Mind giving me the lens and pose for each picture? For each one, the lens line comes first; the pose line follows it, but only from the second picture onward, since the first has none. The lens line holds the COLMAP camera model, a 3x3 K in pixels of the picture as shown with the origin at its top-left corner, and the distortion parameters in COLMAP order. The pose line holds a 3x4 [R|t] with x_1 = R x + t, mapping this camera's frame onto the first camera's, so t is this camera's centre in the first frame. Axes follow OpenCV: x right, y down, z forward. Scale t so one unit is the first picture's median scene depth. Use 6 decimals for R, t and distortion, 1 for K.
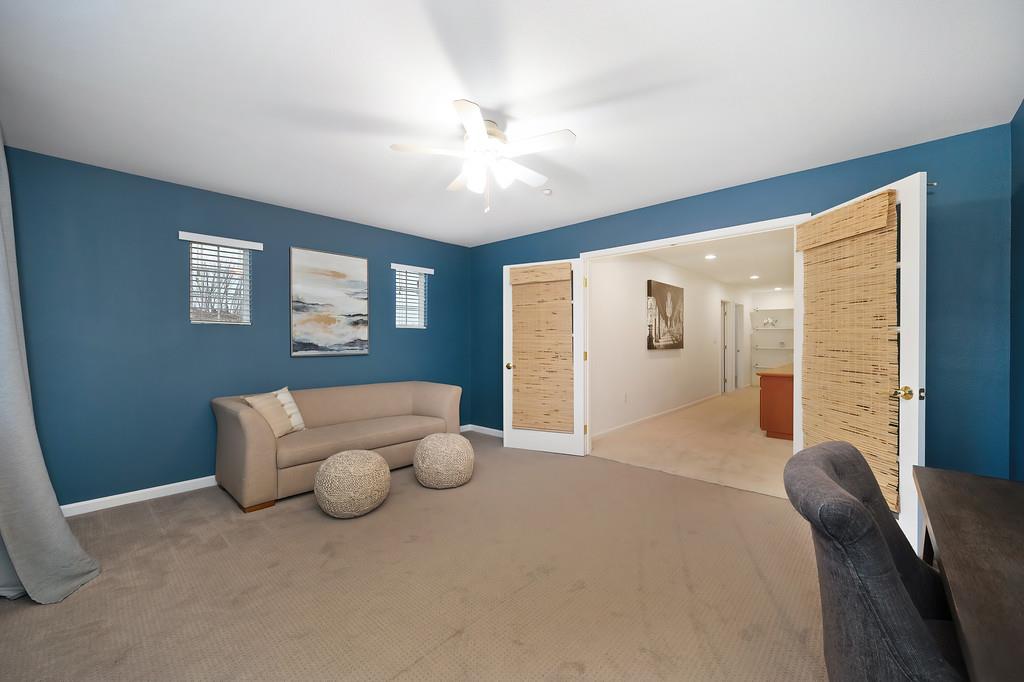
lens RADIAL K [[404.9, 0, 509.9], [0, 404.9, 342.0], [0, 0, 1]] dist [-0.000515, -0.000150]
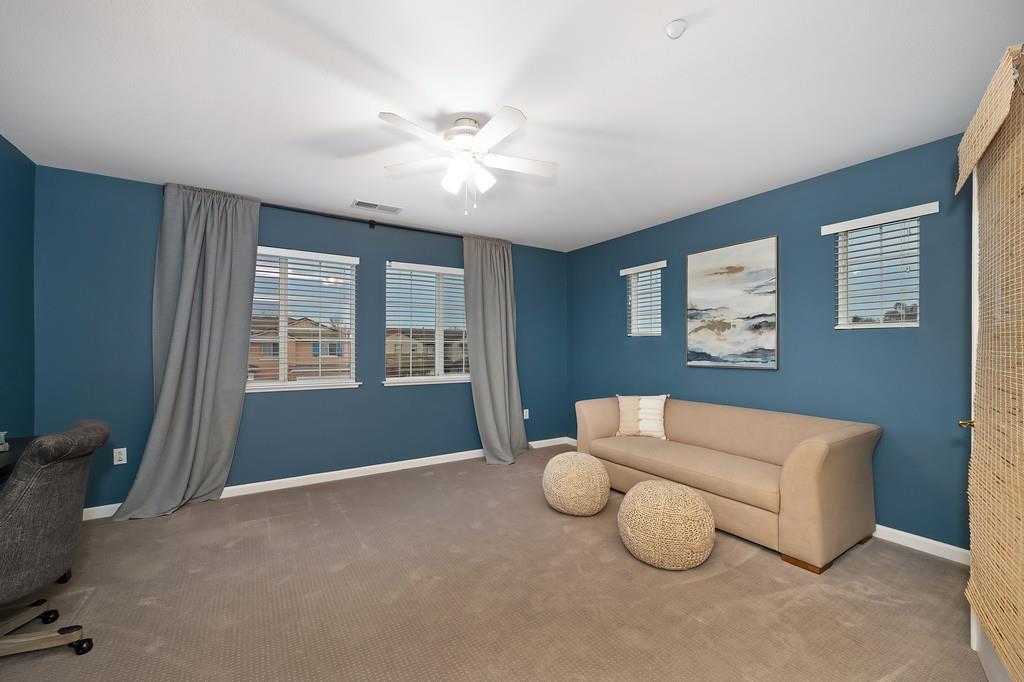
lens RADIAL K [[404.9, 0, 509.9], [0, 404.9, 342.0], [0, 0, 1]] dist [-0.000515, -0.000150]
pose [[-0.254525, -0.014095, -0.966963, 0.509235], [-0.005549, 0.999899, -0.013115, -0.006718], [0.967050, 0.002028, -0.254578, 0.816367]]
